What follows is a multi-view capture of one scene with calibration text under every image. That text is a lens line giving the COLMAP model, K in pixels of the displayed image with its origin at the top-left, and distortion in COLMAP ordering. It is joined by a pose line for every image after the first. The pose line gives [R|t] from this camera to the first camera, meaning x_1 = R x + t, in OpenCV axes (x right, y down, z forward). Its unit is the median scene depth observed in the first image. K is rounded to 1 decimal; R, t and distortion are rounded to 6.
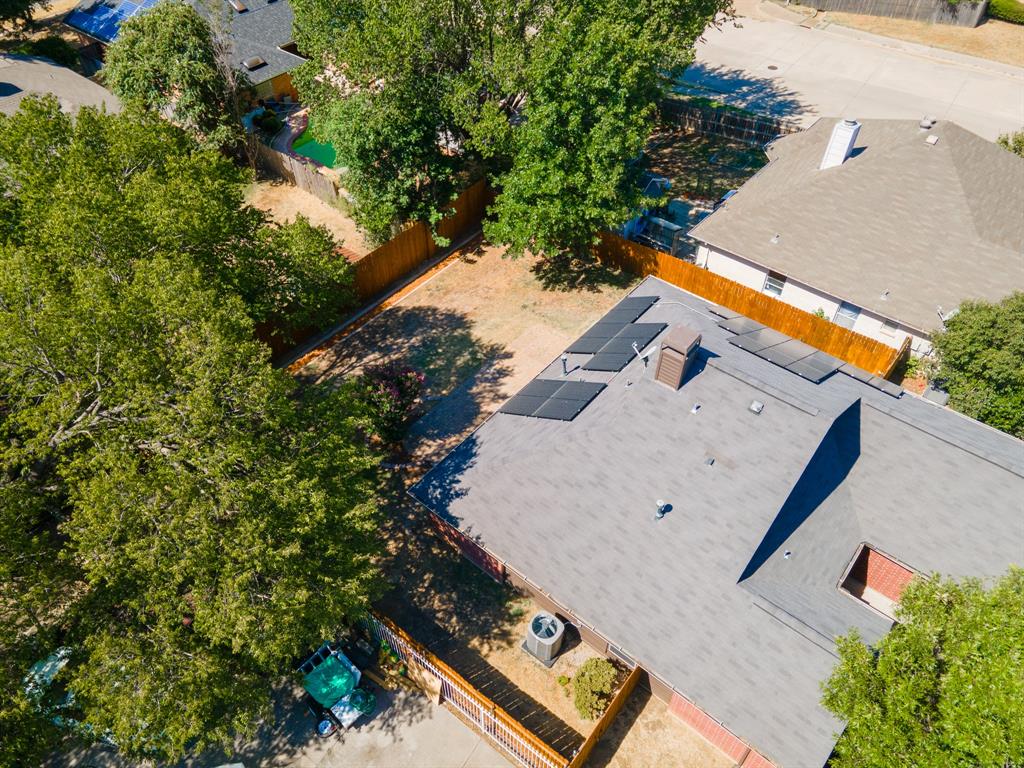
lens RADIAL K [[733.8, 0, 512.0], [0, 733.8, 384.0], [0, 0, 1]] dist [0.050579, 0.000579]
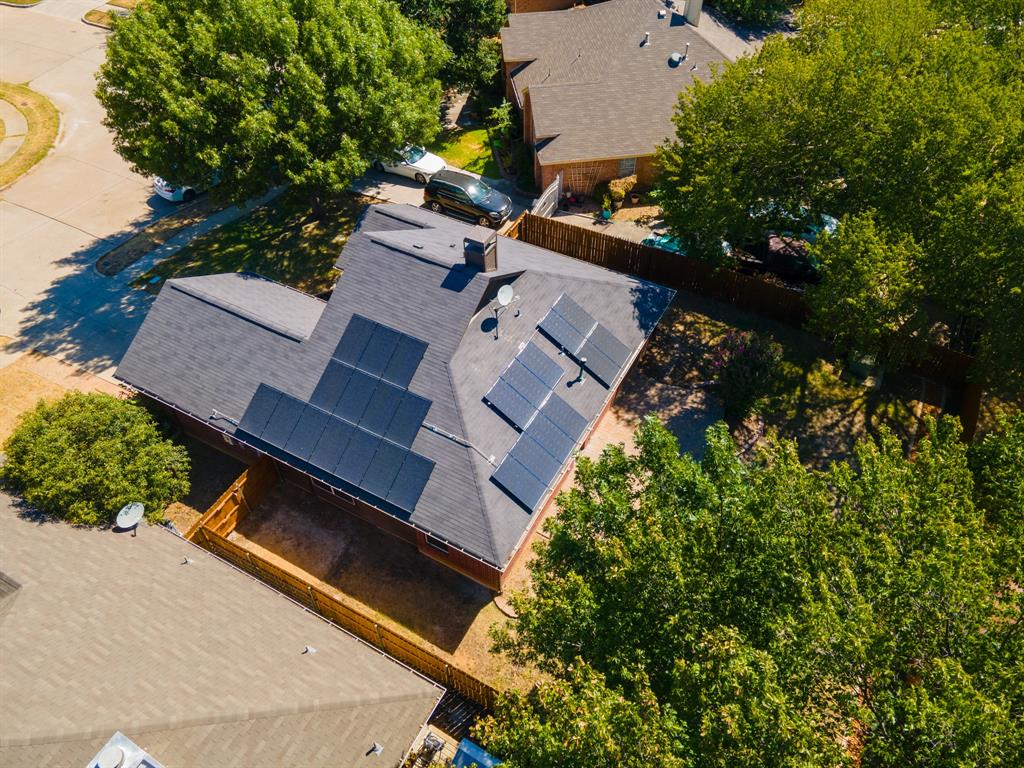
lens RADIAL K [[733.8, 0, 512.0], [0, 733.8, 384.0], [0, 0, 1]] dist [0.050579, 0.000579]
pose [[-0.983506, 0.137207, -0.117859, 0.224076], [-0.126024, -0.052394, 0.990643, -0.784538], [0.129748, 0.989156, 0.068821, 0.734918]]
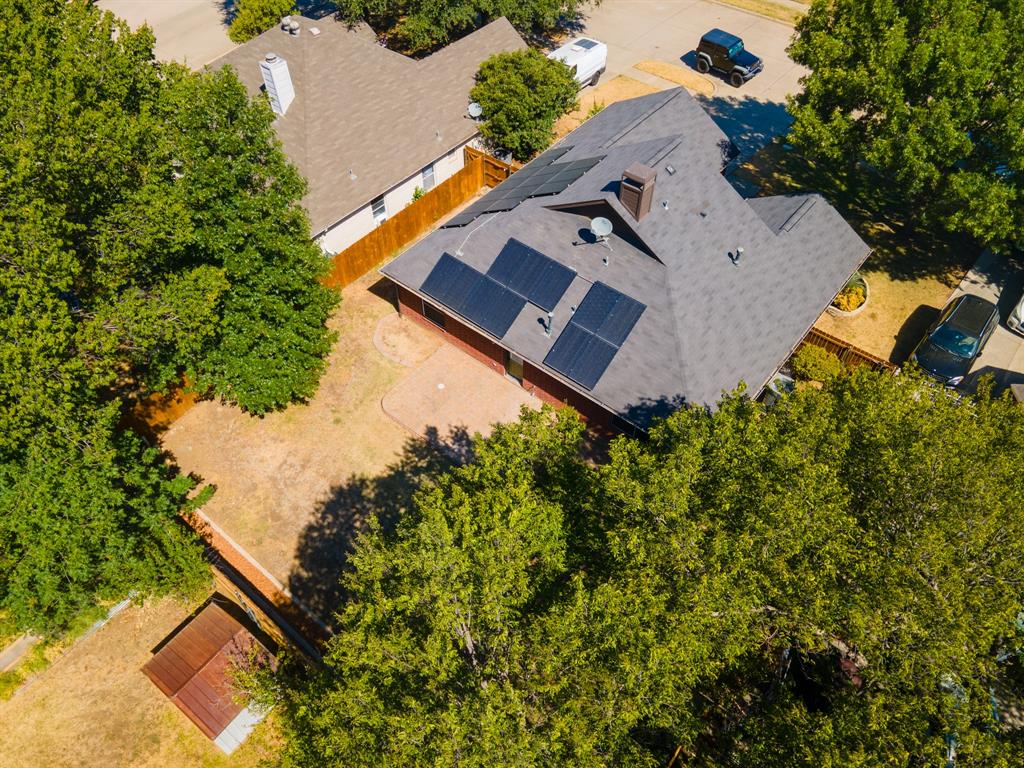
lens RADIAL K [[733.8, 0, 512.0], [0, 733.8, 384.0], [0, 0, 1]] dist [0.050579, 0.000579]
pose [[0.000523, -0.762503, 0.646985, -0.492703], [0.723248, 0.447089, 0.526331, -0.425575], [-0.690589, 0.467655, 0.551712, 0.413270]]
